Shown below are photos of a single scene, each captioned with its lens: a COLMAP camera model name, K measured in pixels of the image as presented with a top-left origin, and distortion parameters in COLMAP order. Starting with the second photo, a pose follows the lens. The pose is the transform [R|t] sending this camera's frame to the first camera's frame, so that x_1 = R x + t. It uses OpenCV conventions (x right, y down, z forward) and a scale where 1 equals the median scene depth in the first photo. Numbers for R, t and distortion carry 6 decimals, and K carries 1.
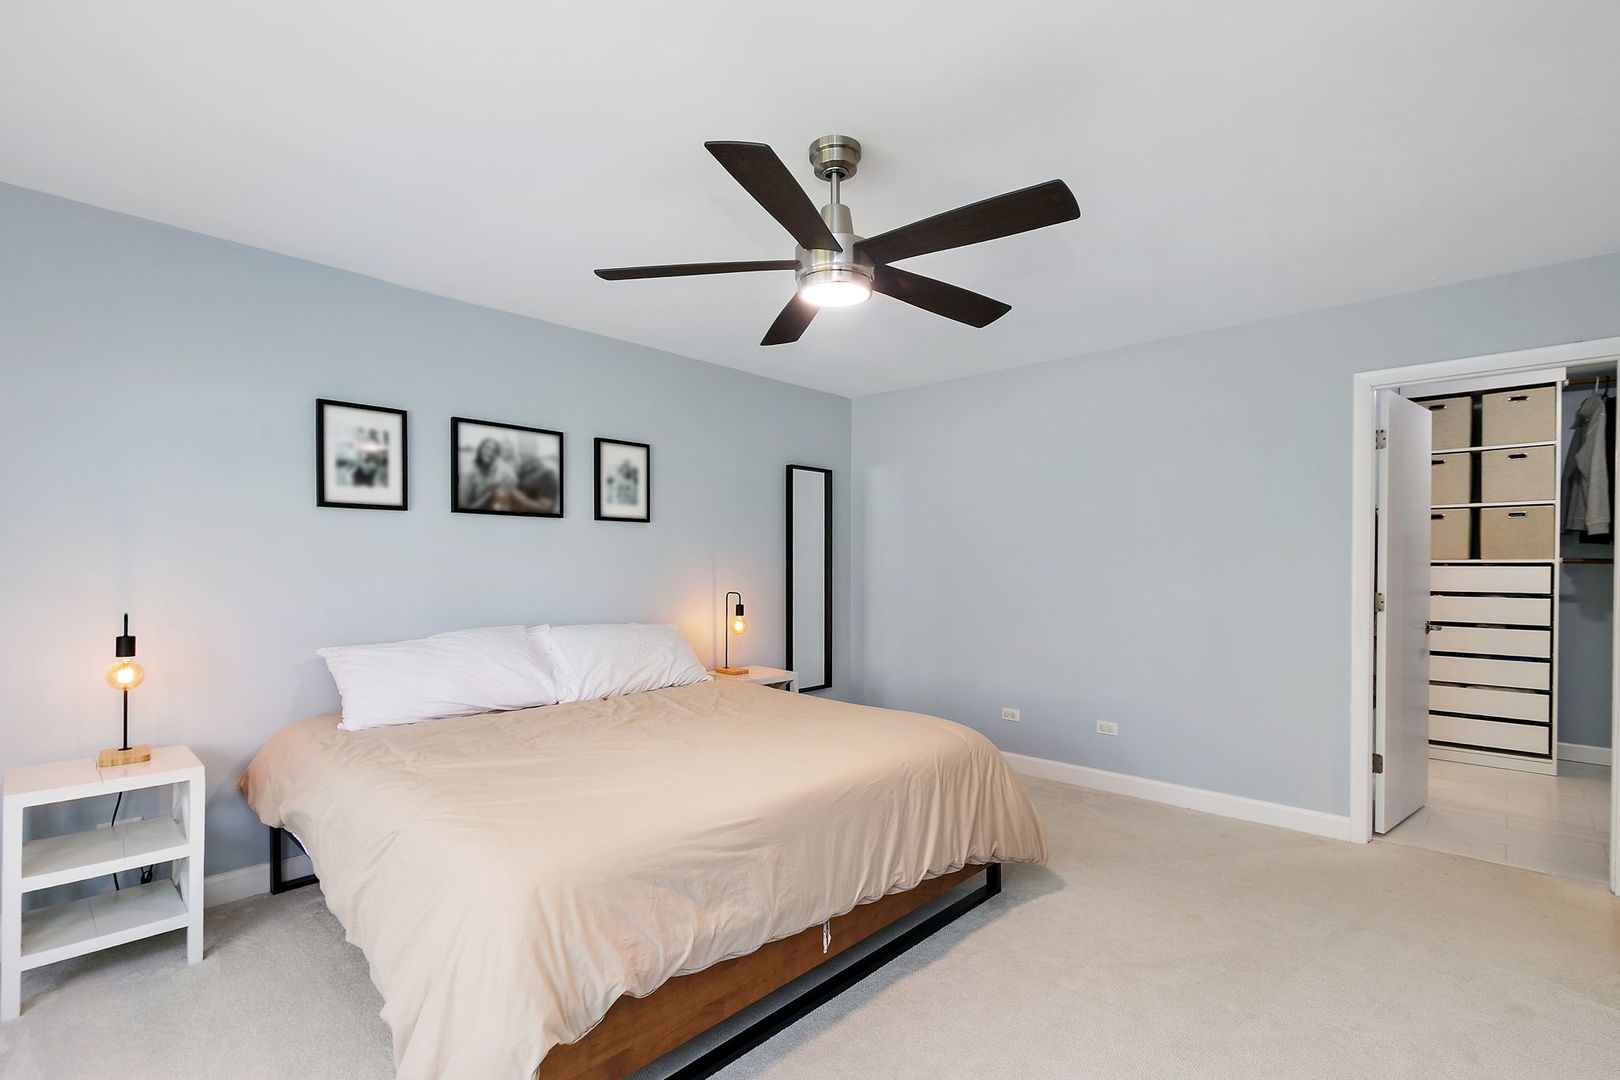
lens RADIAL K [[742.1, 0, 825.3], [0, 742.1, 557.5], [0, 0, 1]] dist [0.003345, -0.001032]
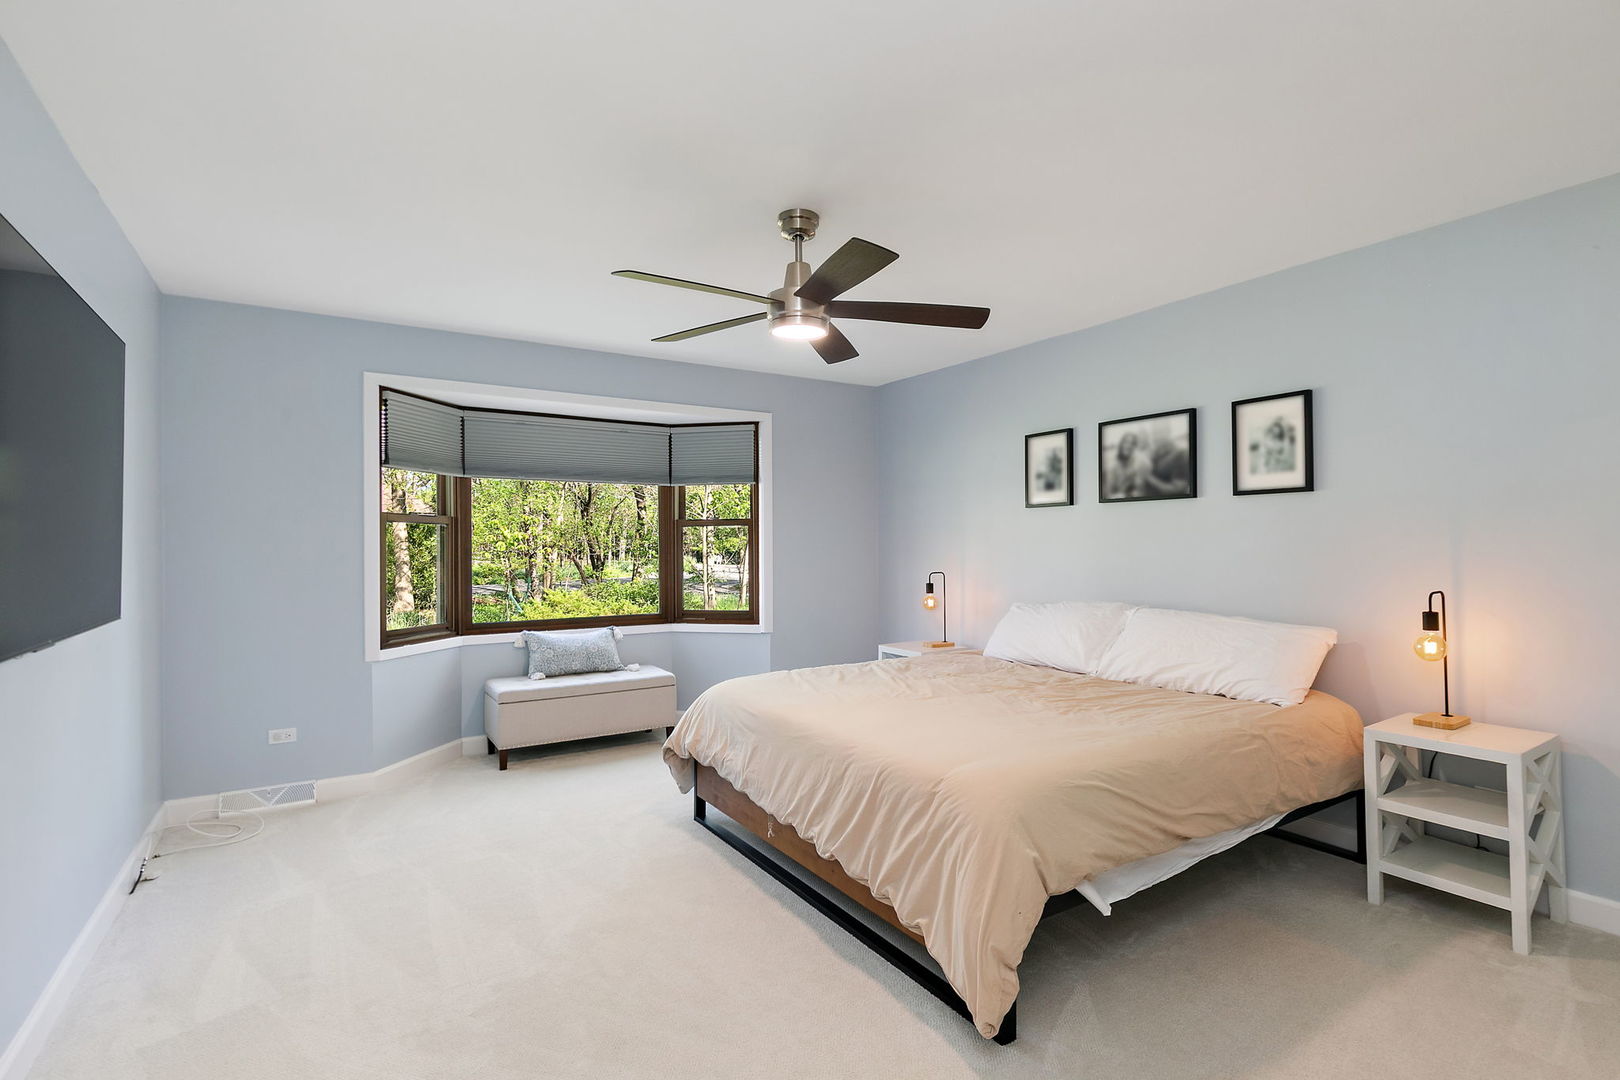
lens RADIAL K [[742.1, 0, 825.3], [0, 742.1, 557.5], [0, 0, 1]] dist [0.003345, -0.001032]
pose [[-0.237437, 0.011944, -0.971330, 0.726422], [0.010675, 0.999896, 0.009686, 0.009786], [0.971344, -0.008069, -0.237540, 0.812513]]
